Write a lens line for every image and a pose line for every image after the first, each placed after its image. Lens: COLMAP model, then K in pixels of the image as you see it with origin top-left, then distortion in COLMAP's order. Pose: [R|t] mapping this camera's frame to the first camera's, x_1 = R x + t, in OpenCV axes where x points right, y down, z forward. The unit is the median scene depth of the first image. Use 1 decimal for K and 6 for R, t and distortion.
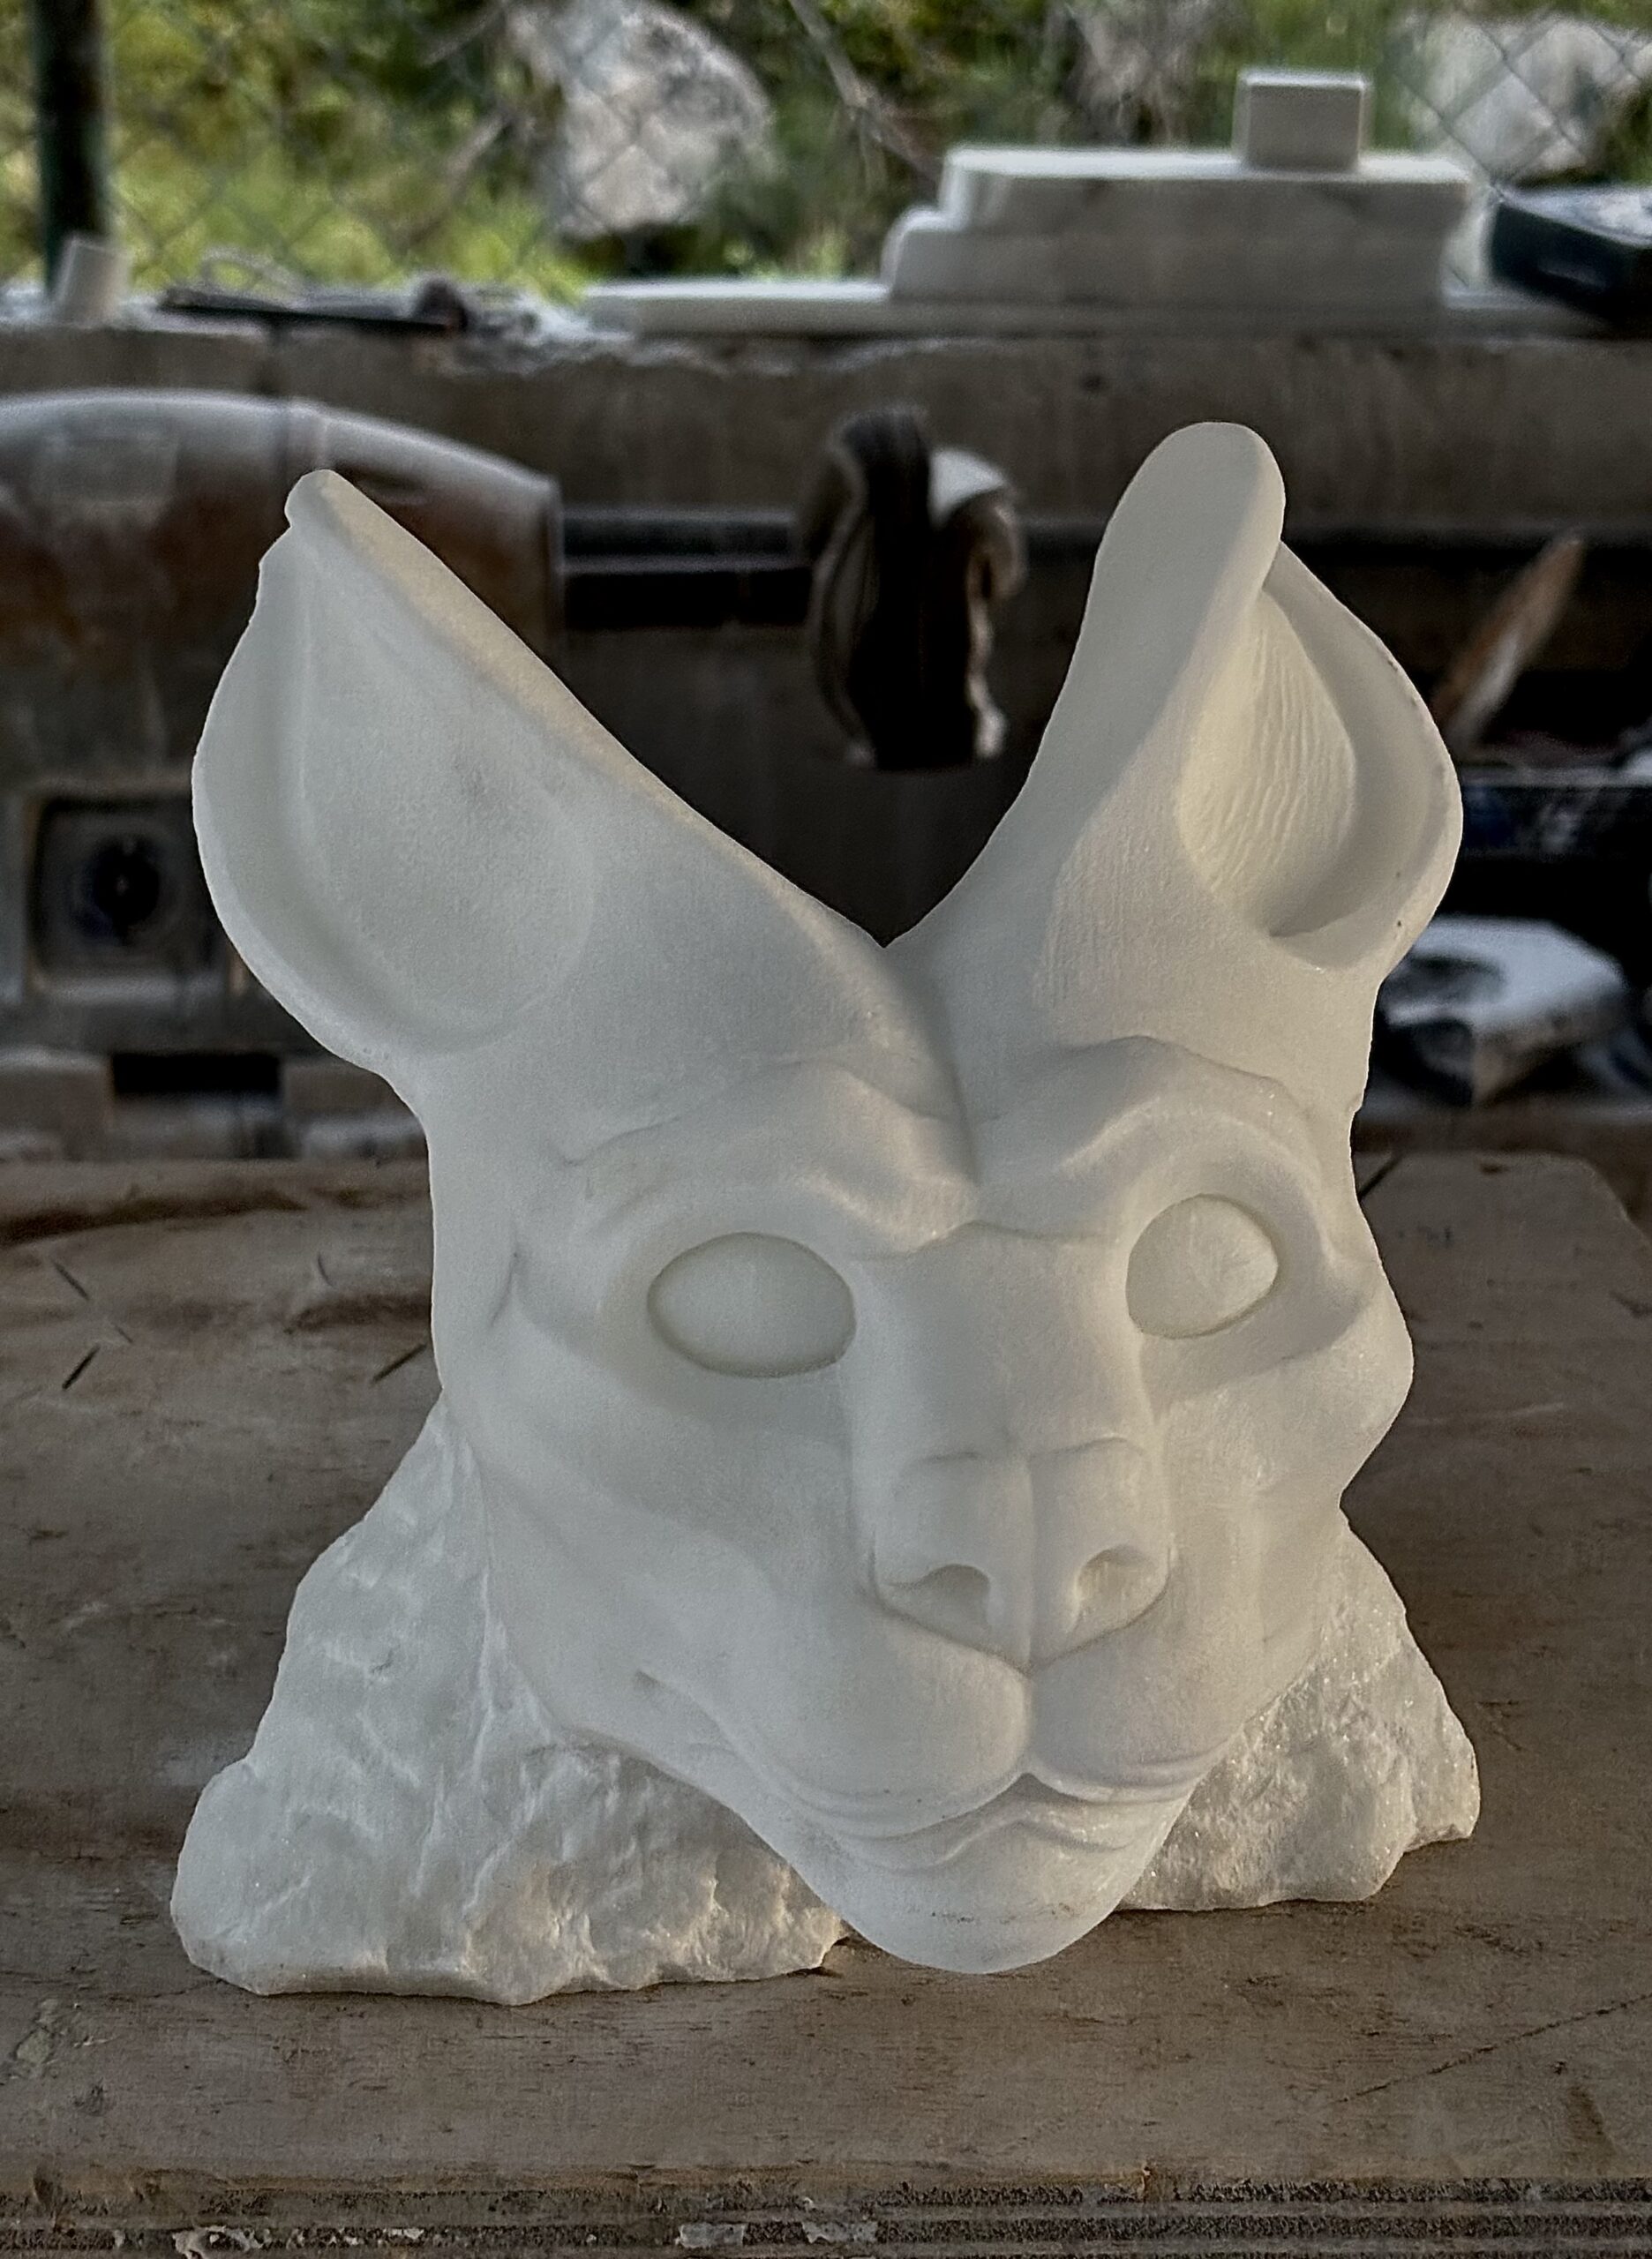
lens RADIAL K [[4100.4, 0, 838.9], [0, 4100.4, 1106.5], [0, 0, 1]] dist [0.066938, 0.000000]
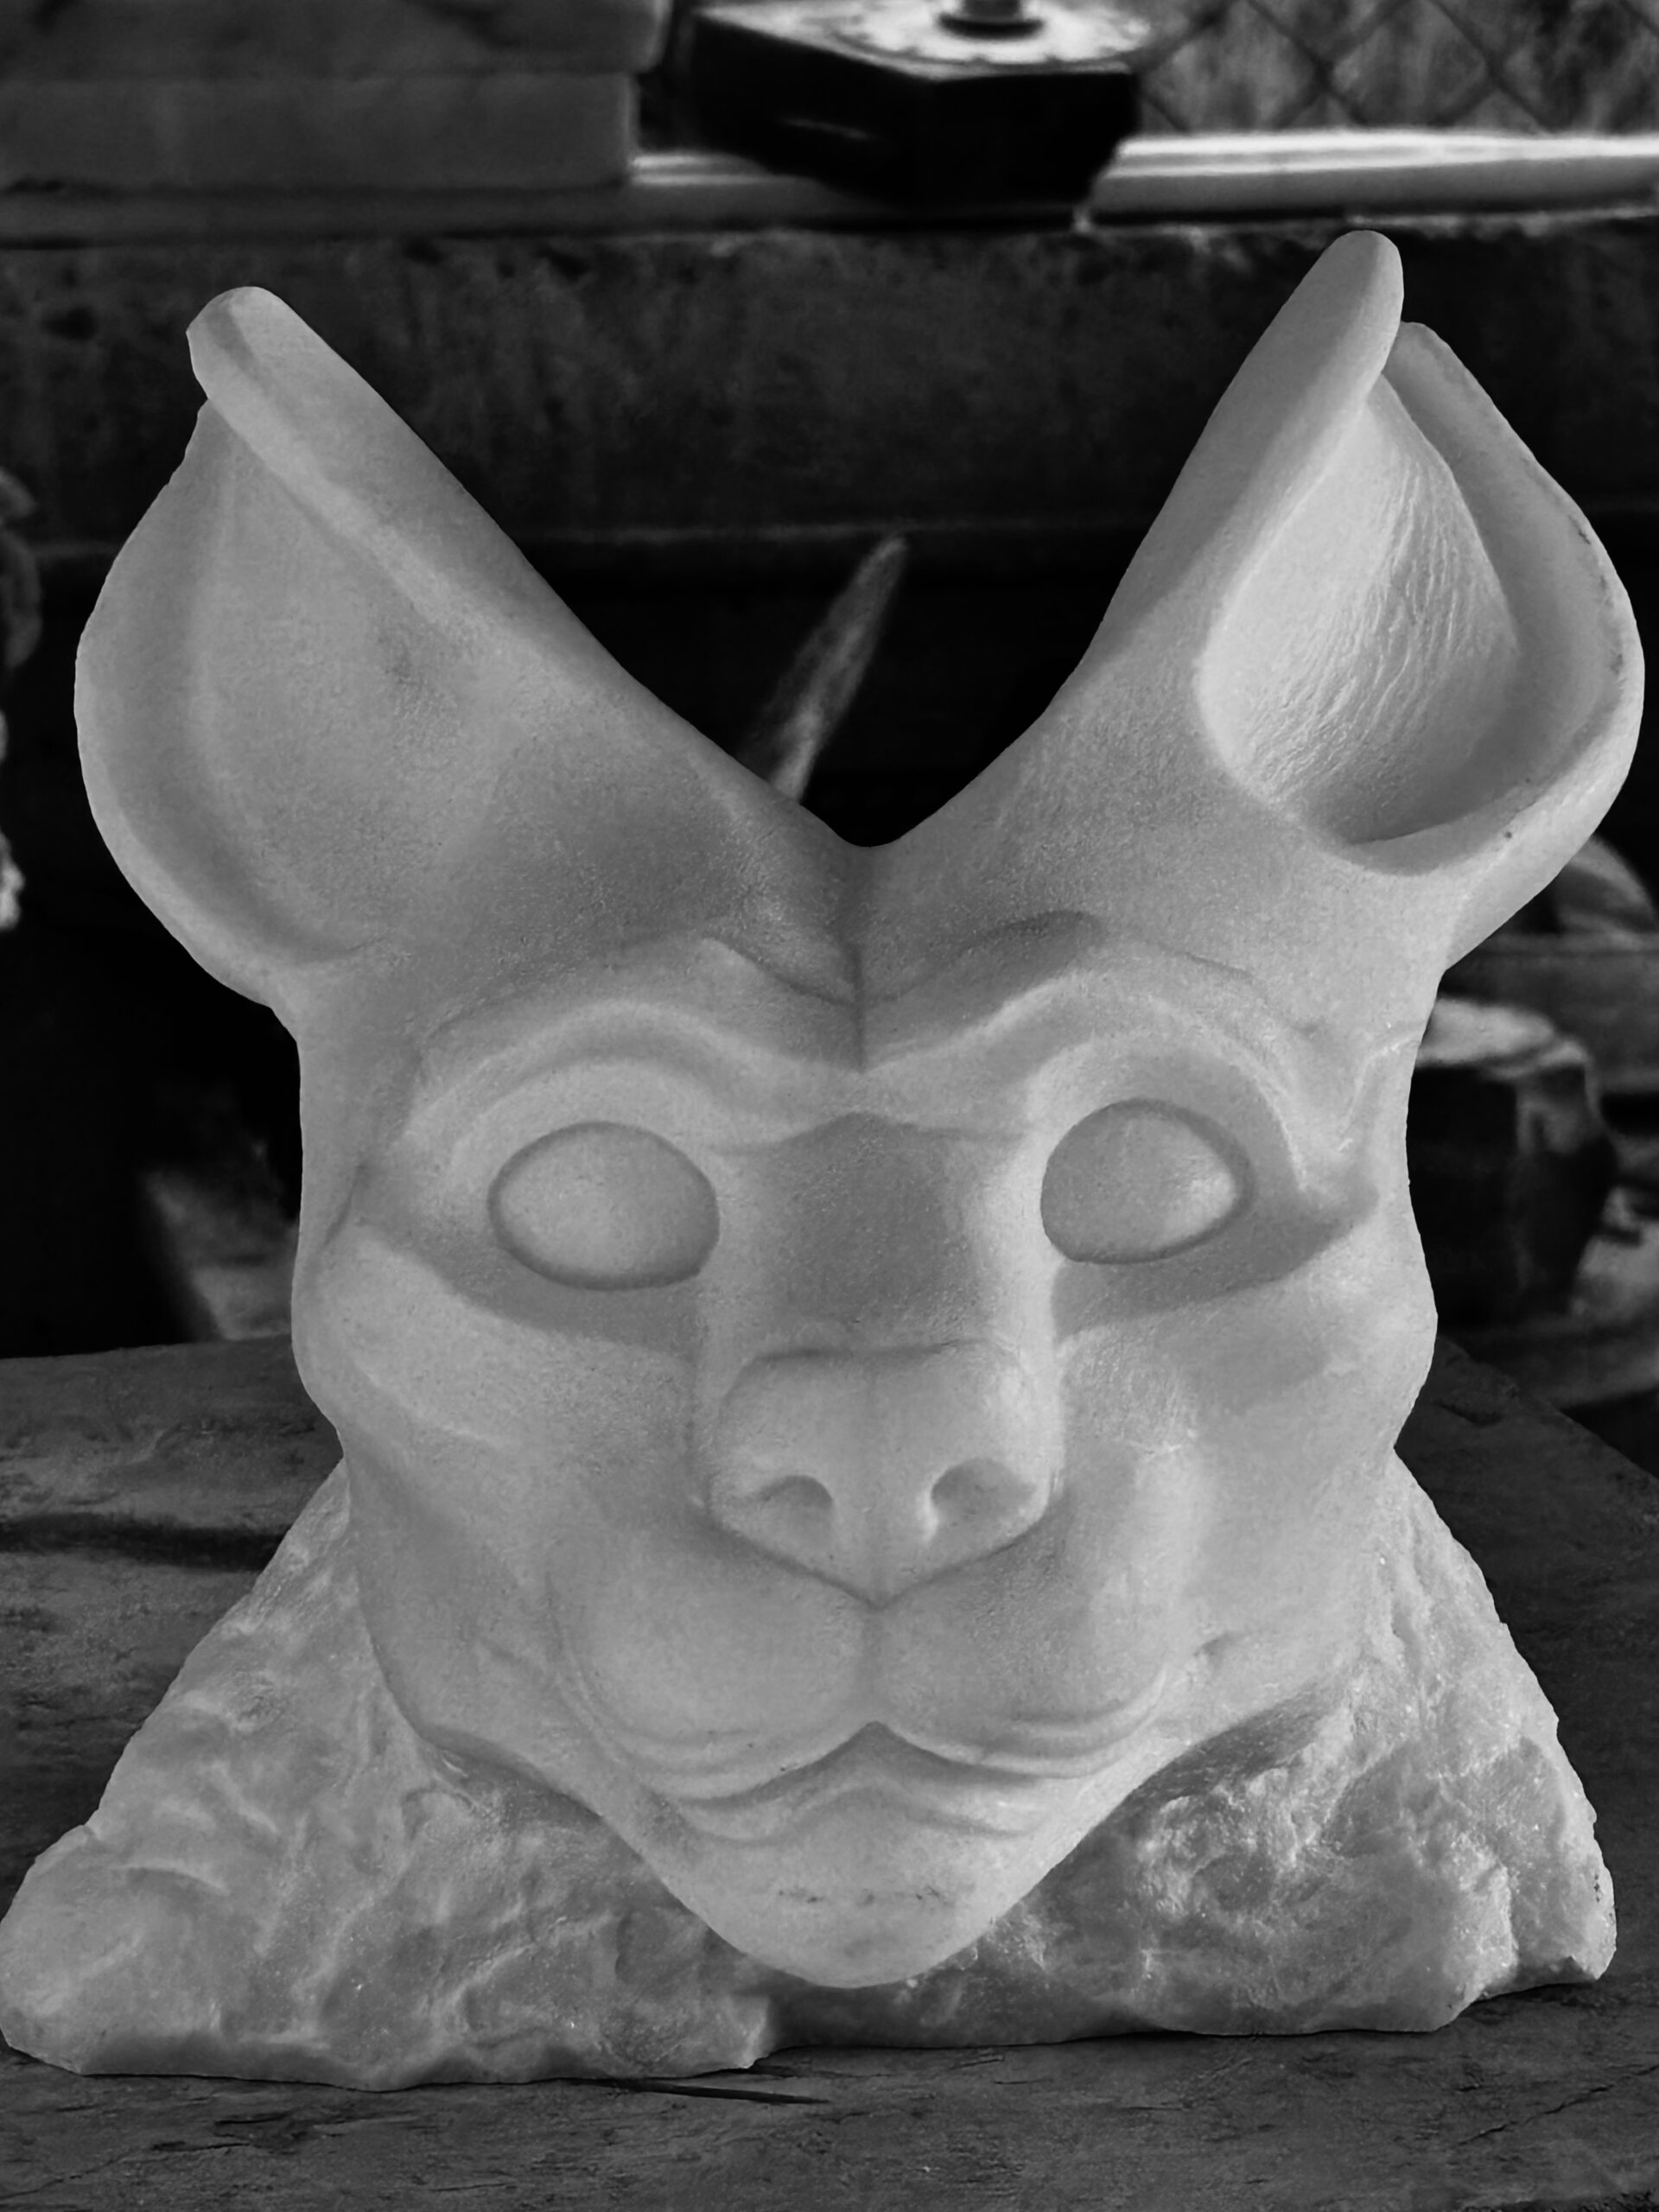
lens RADIAL K [[7204.2, 0, 825.6], [0, 7204.2, 1112.9], [0, 0, 1]] dist [-0.053850, 0.000000]
pose [[0.993567, 0.014795, -0.112279, 0.170817], [-0.021449, 0.998069, -0.058292, 0.101156], [0.111200, 0.060326, 0.991965, -0.447975]]
